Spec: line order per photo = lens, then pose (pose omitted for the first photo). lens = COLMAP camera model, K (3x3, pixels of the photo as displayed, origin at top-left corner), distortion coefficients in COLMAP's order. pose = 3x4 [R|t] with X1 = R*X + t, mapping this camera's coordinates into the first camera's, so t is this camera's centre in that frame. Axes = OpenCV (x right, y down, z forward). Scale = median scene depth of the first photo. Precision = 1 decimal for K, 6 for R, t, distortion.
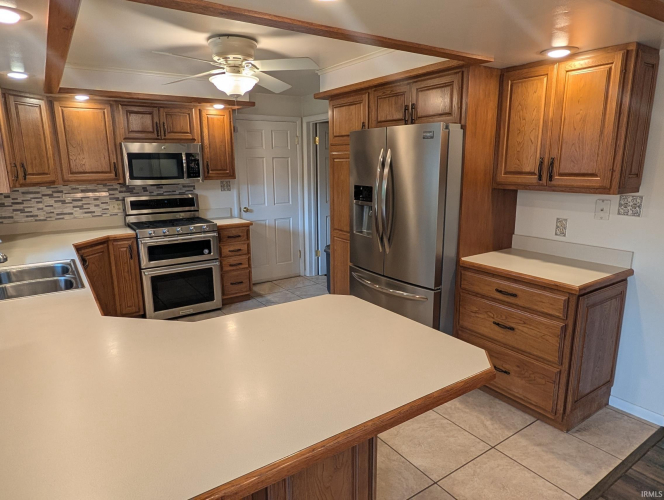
lens RADIAL K [[423.2, 0, 329.6], [0, 423.2, 250.7], [0, 0, 1]] dist [-0.000458, 0.000768]
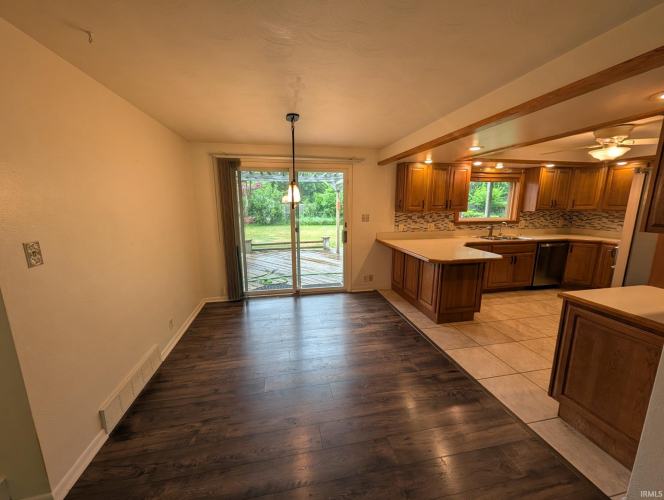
lens RADIAL K [[255.7, 0, 331.8], [0, 255.7, 249.5], [0, 0, 1]] dist [0.000166, -0.000032]
pose [[-0.379119, 0.175325, -0.908587, 0.850445], [-0.186625, 0.947223, 0.260653, -0.063528], [0.906333, 0.268384, -0.326391, 0.308883]]
